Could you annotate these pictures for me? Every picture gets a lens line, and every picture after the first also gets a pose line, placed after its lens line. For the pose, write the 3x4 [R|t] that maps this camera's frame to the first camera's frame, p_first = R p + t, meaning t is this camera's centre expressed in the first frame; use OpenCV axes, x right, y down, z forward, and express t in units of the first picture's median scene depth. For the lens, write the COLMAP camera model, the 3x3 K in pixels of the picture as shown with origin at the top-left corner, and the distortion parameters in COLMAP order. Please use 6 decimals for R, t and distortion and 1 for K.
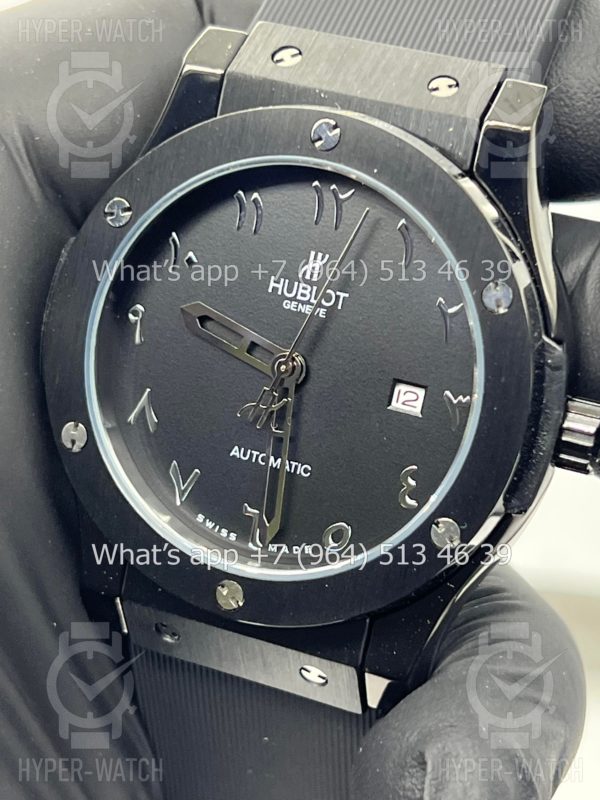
lens RADIAL K [[1924.0, 0, 300.0], [0, 1924.0, 400.0], [0, 0, 1]] dist [0.229391, 0.550666]
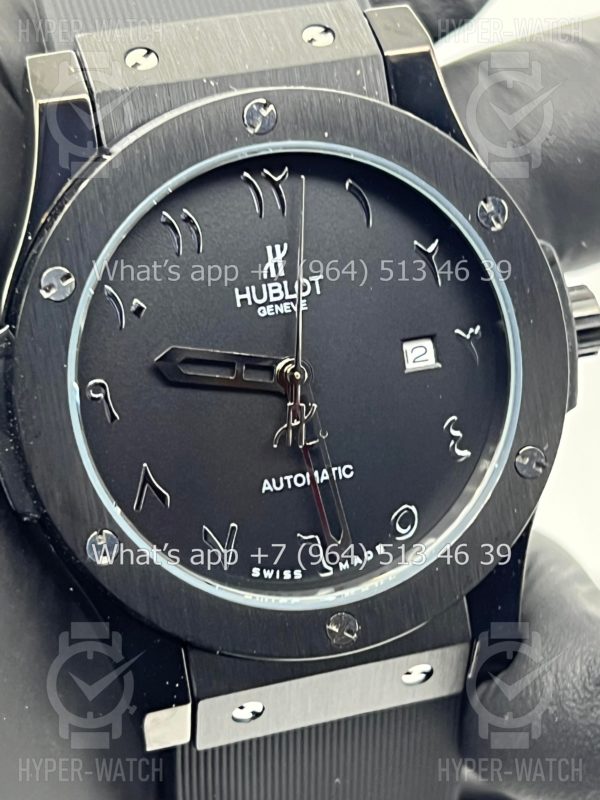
lens RADIAL K [[1924.0, 0, 300.0], [0, 1924.0, 400.0], [0, 0, 1]] dist [0.229391, 0.550666]
pose [[0.766483, -0.372423, 0.523263, -0.485535], [0.382230, 0.919237, 0.094354, -0.090553], [-0.516143, 0.127686, 0.846931, 0.229058]]
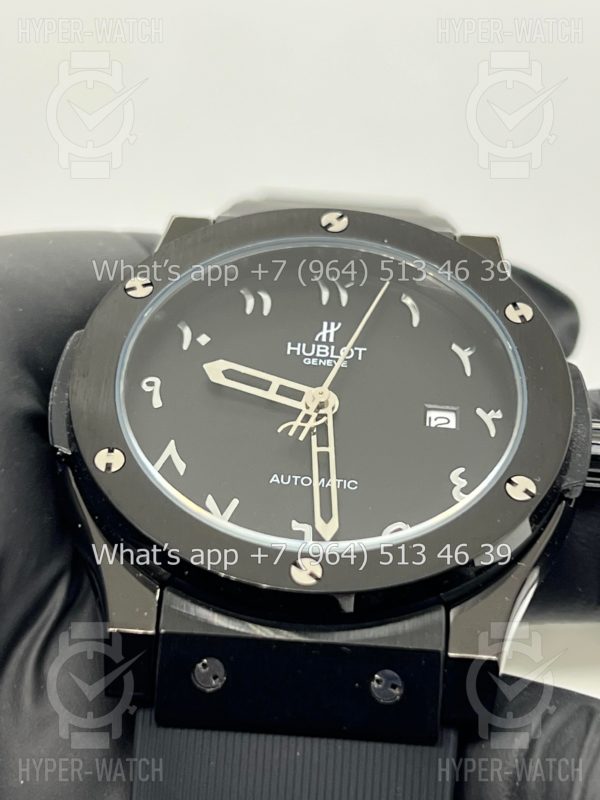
lens RADIAL K [[1924.0, 0, 300.0], [0, 1924.0, 400.0], [0, 0, 1]] dist [0.229391, 0.550666]
pose [[0.922016, 0.120094, 0.368055, -0.396401], [0.162266, 0.743267, -0.649017, 0.650135], [-0.351506, 0.658127, 0.665817, 0.317423]]
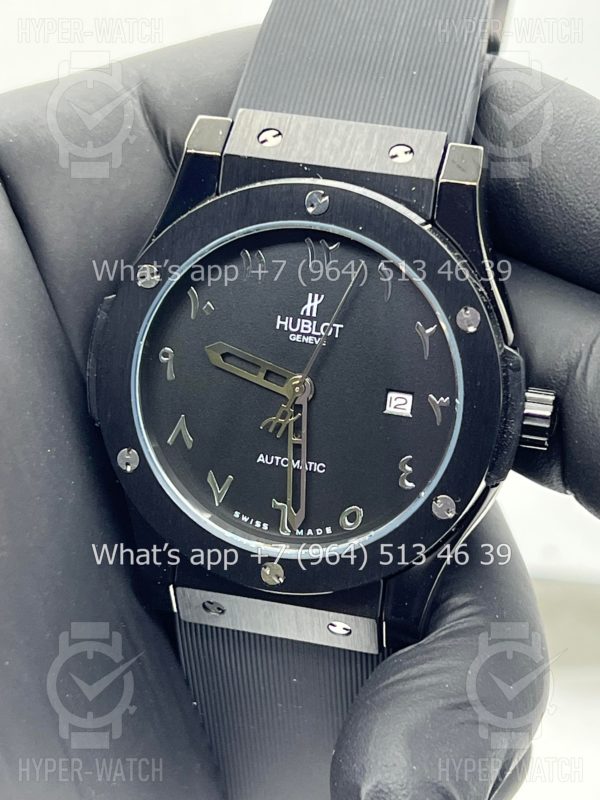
lens RADIAL K [[1924.0, 0, 300.0], [0, 1924.0, 400.0], [0, 0, 1]] dist [0.229391, 0.550666]
pose [[0.985405, -0.106171, 0.133063, -0.173058], [0.100591, 0.993770, 0.047995, -0.068968], [-0.137329, -0.033909, 0.989945, -0.236134]]
